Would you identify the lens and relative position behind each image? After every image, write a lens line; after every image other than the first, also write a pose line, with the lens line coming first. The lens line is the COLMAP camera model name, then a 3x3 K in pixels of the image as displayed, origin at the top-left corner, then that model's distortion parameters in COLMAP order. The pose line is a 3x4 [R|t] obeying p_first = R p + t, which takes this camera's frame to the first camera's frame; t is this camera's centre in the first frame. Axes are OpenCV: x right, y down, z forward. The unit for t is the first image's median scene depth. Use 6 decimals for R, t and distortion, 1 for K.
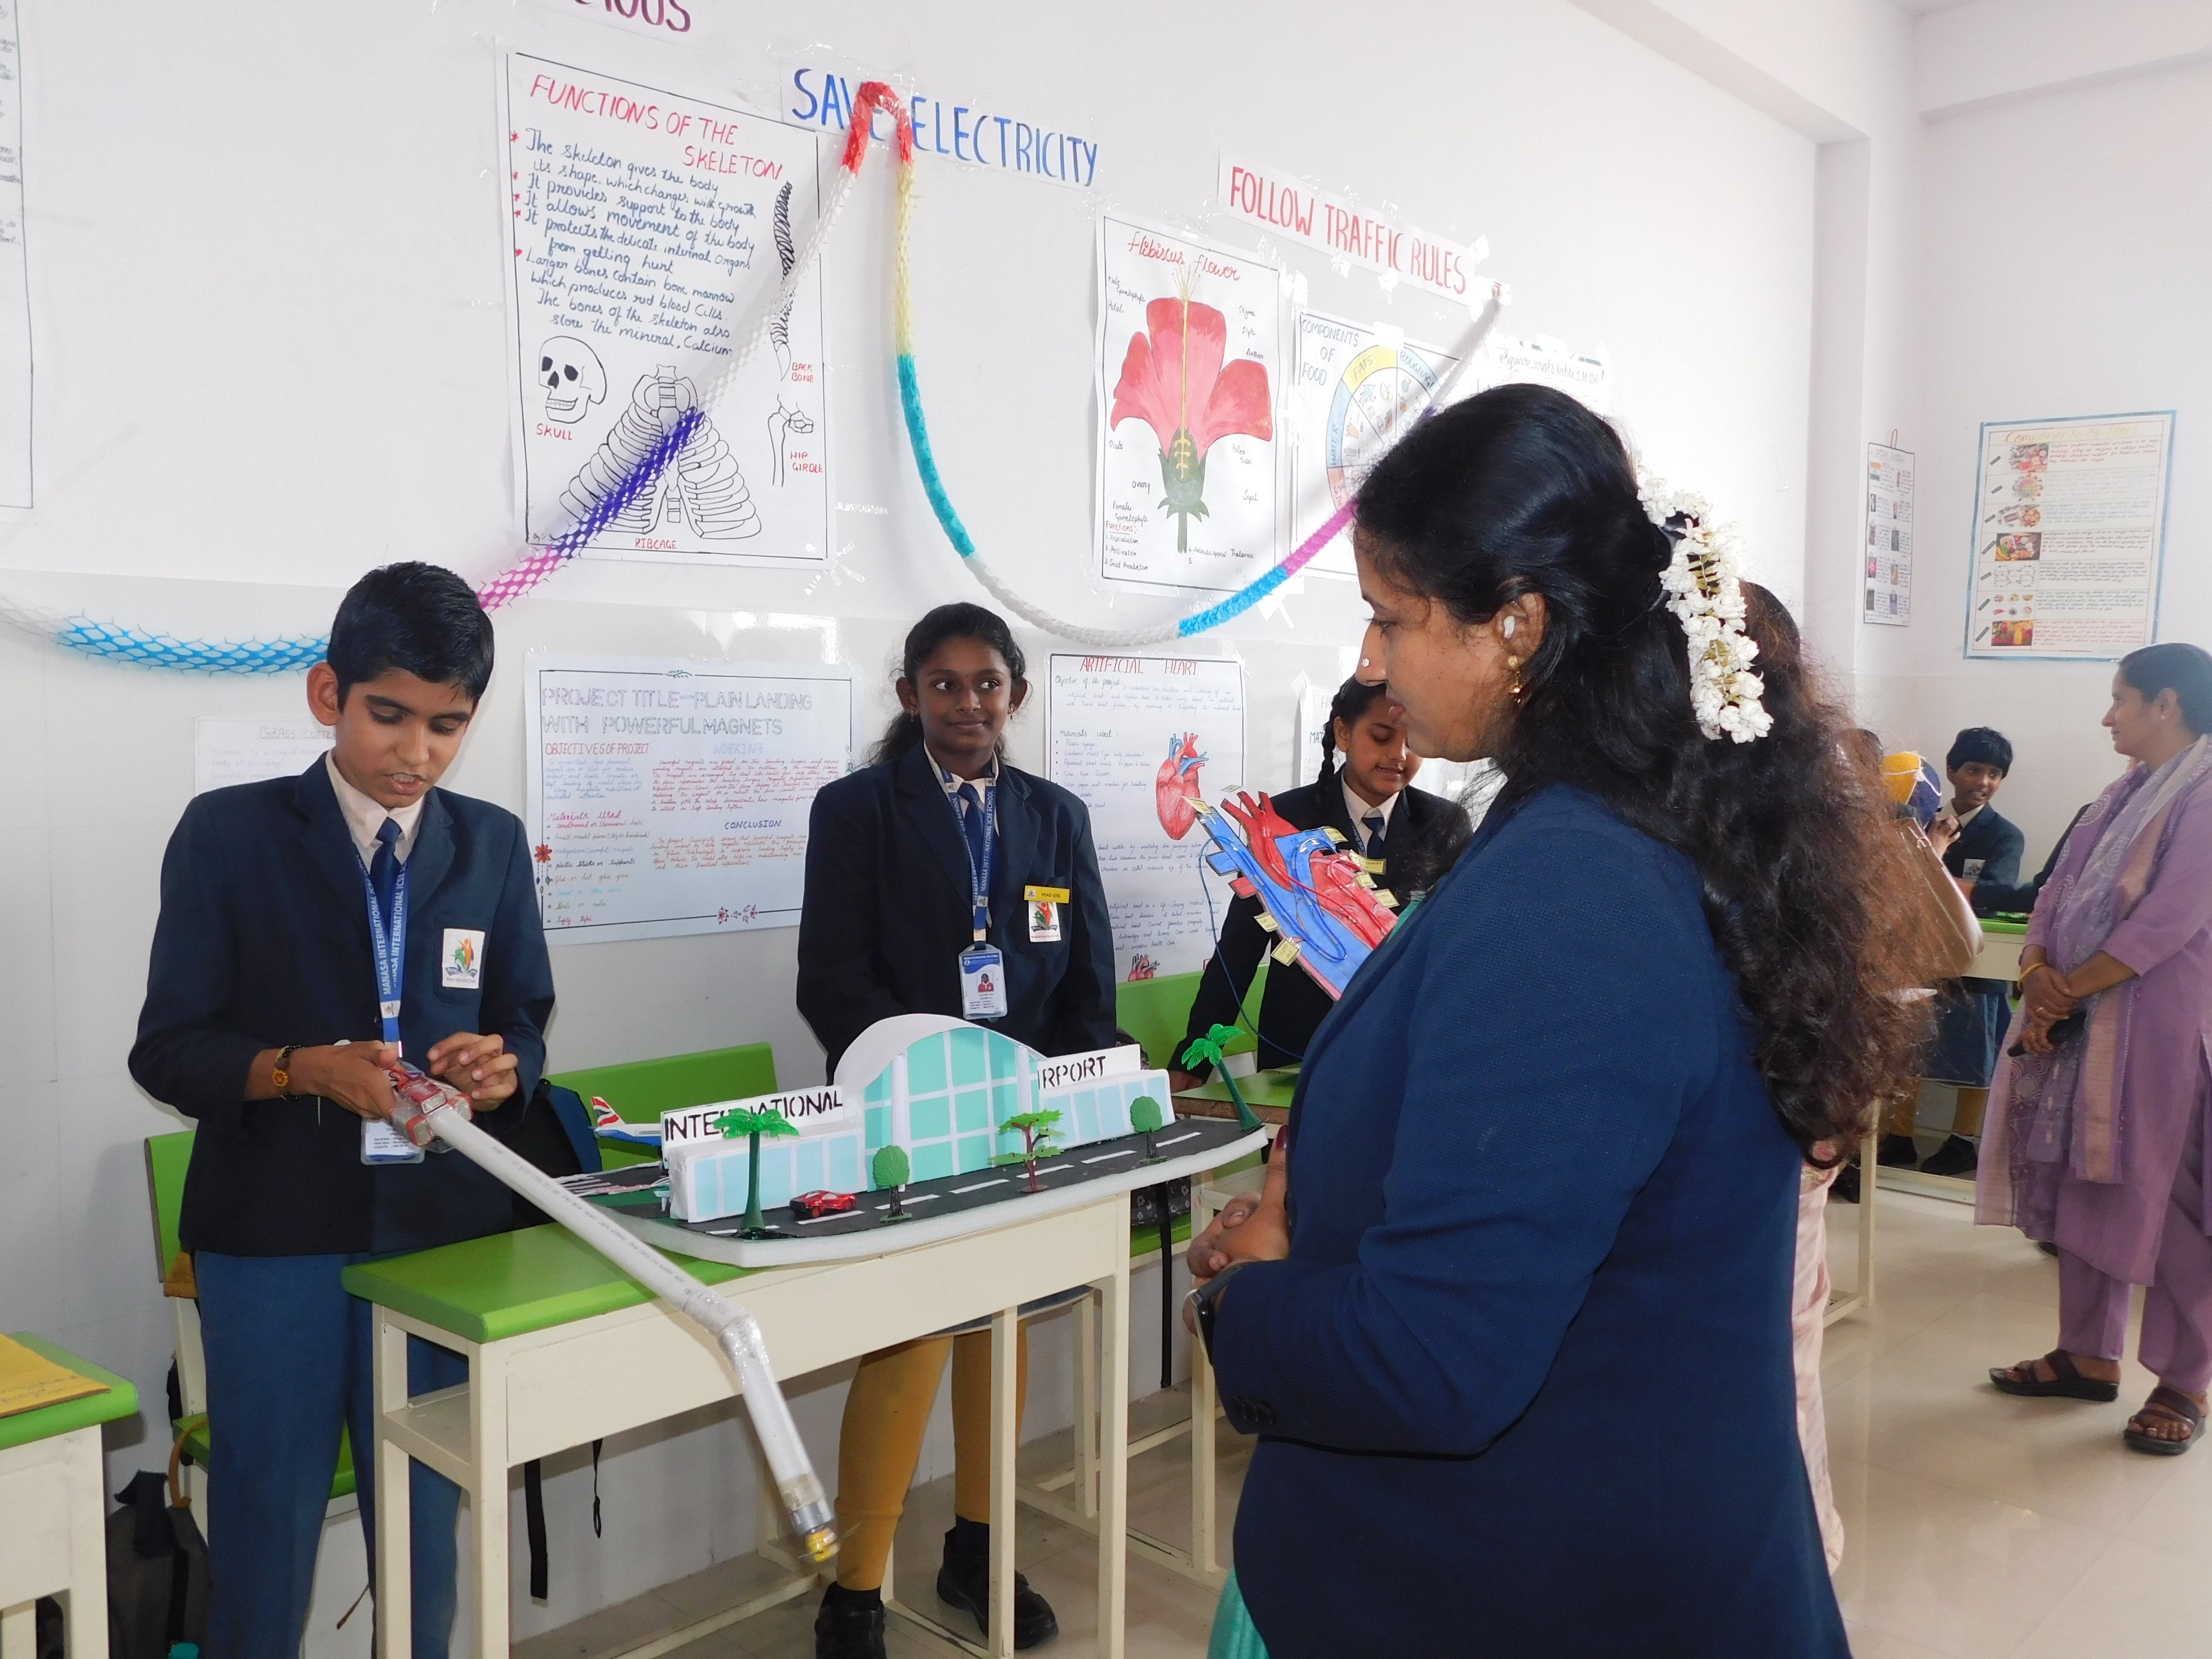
lens RADIAL K [[1766.1, 0, 1106.0], [0, 1766.1, 829.5], [0, 0, 1]] dist [-0.048448, 0.071466]
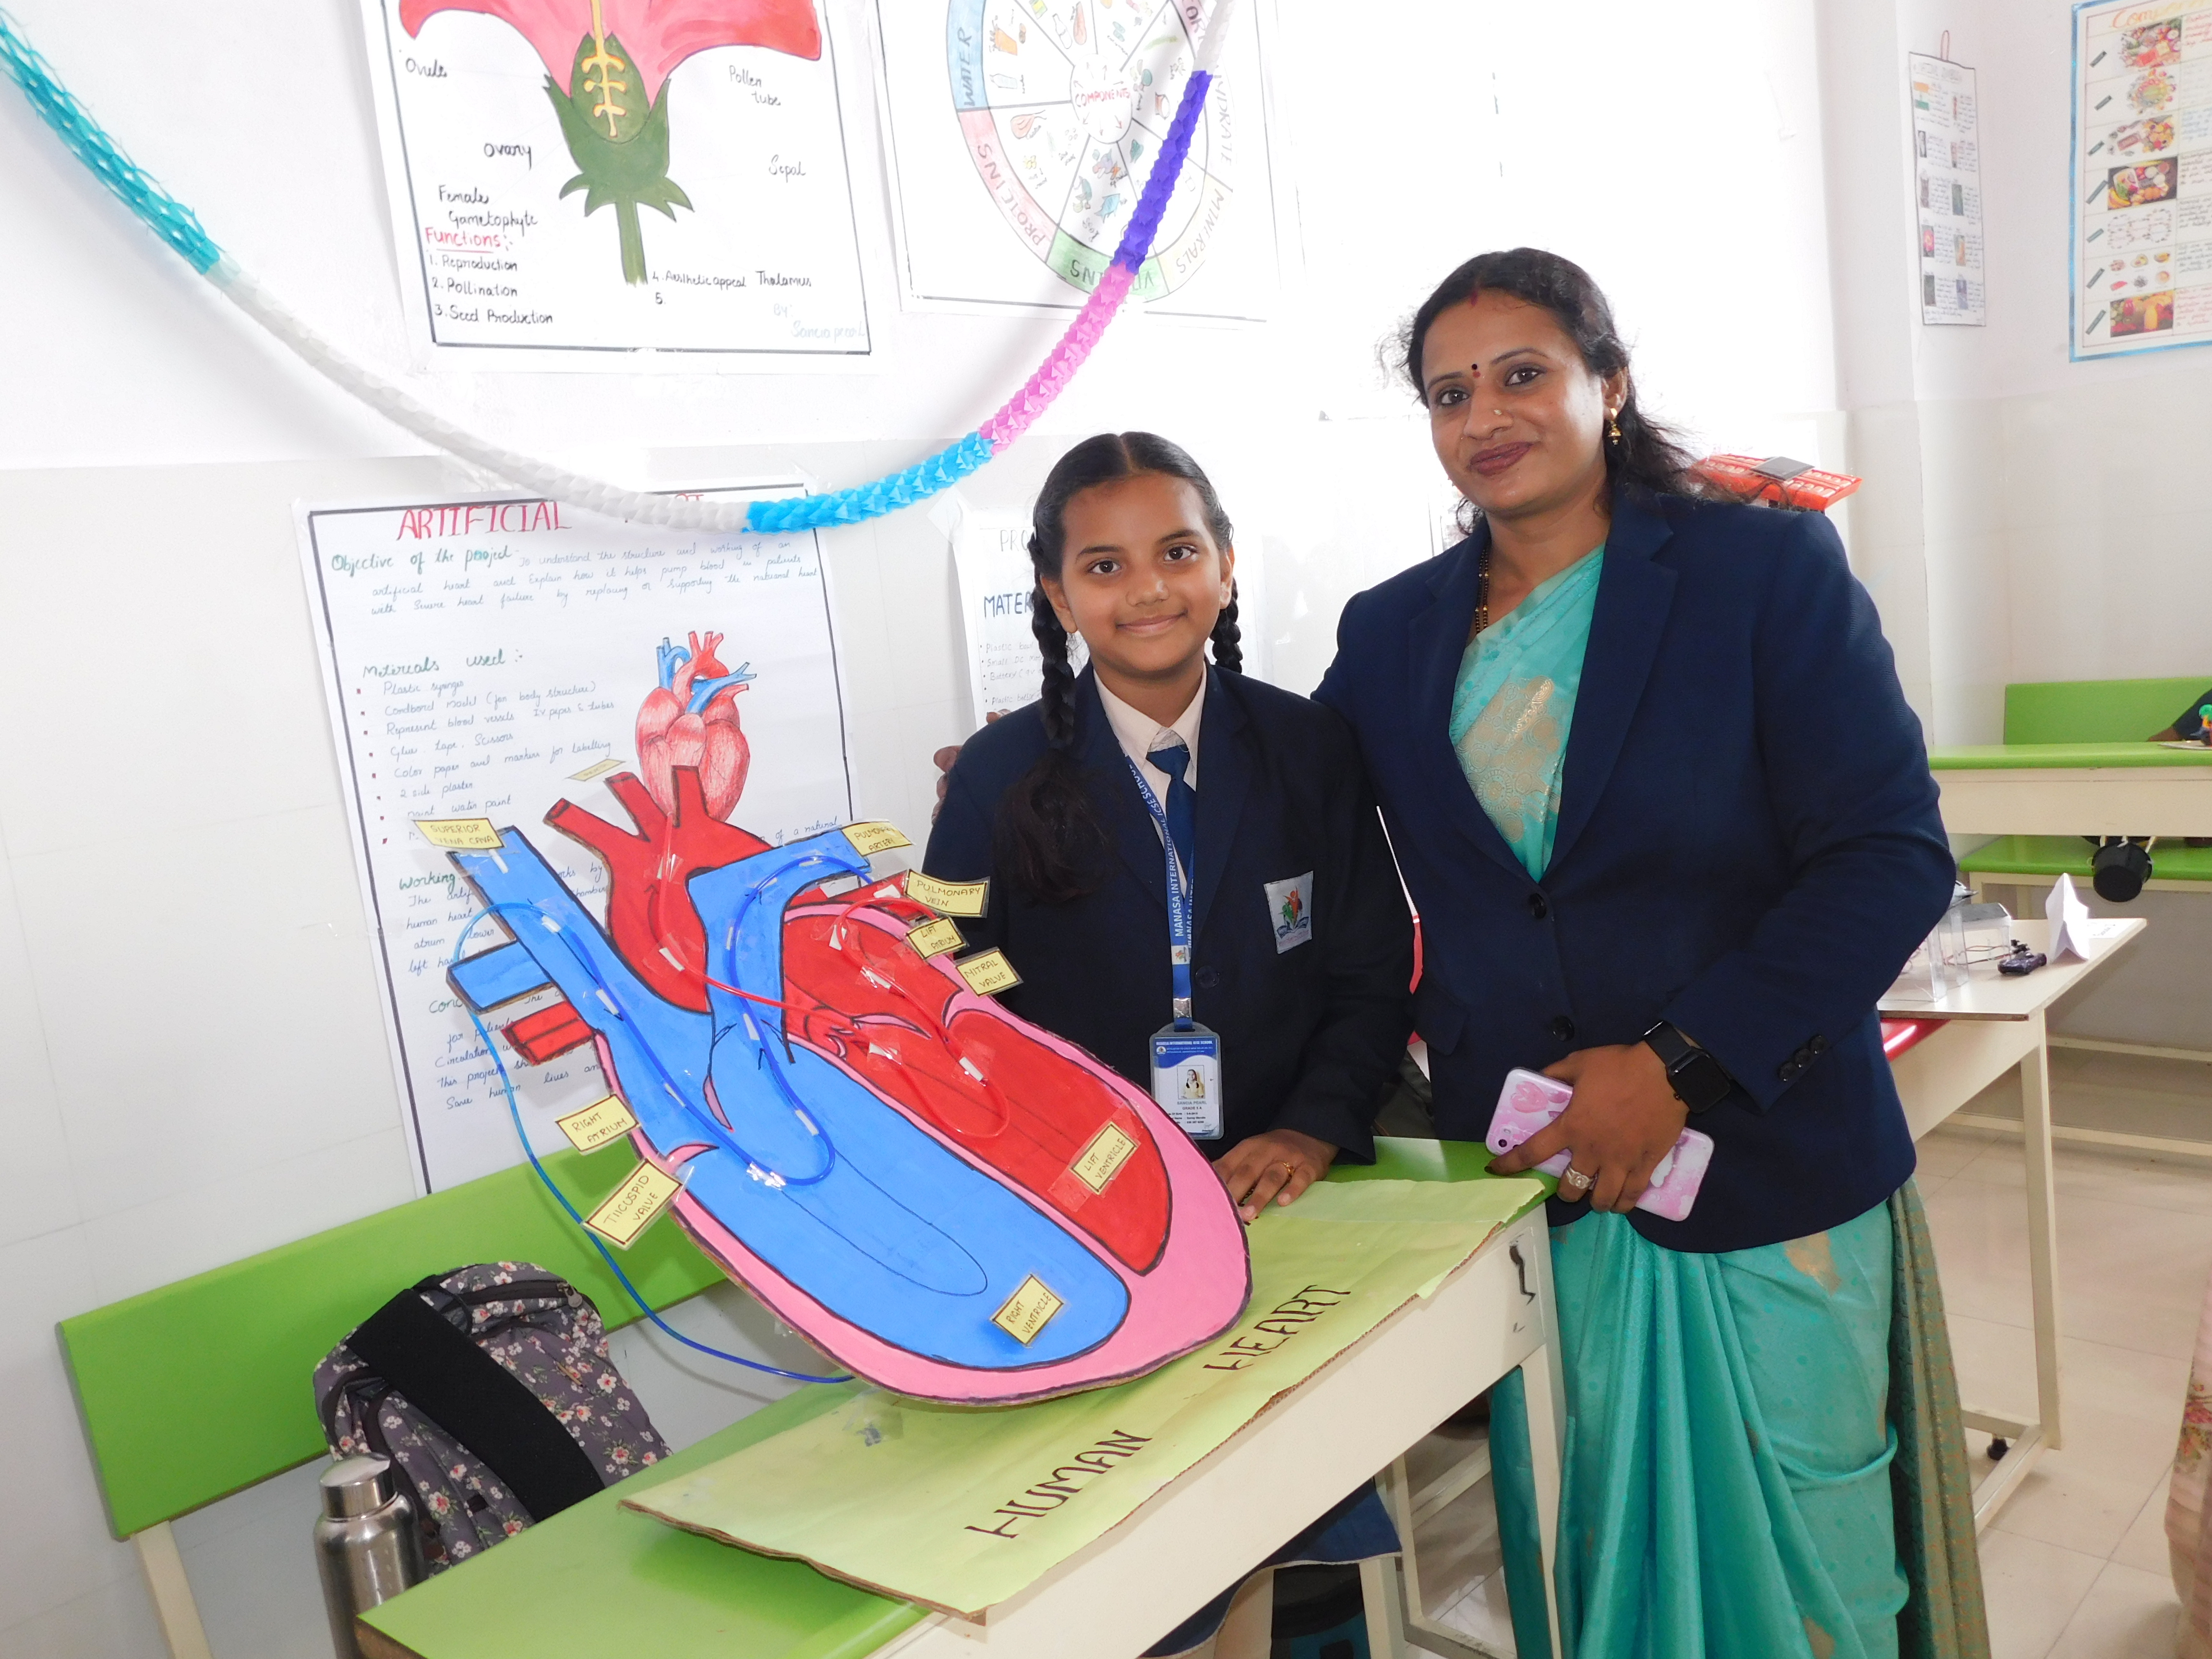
lens RADIAL K [[1766.1, 0, 1106.0], [0, 1766.1, 829.5], [0, 0, 1]] dist [-0.048448, 0.071466]
pose [[0.992653, -0.119180, -0.020886, 0.106743], [0.120445, 0.989753, 0.076700, -0.014005], [0.011531, -0.078652, 0.996835, 0.300155]]
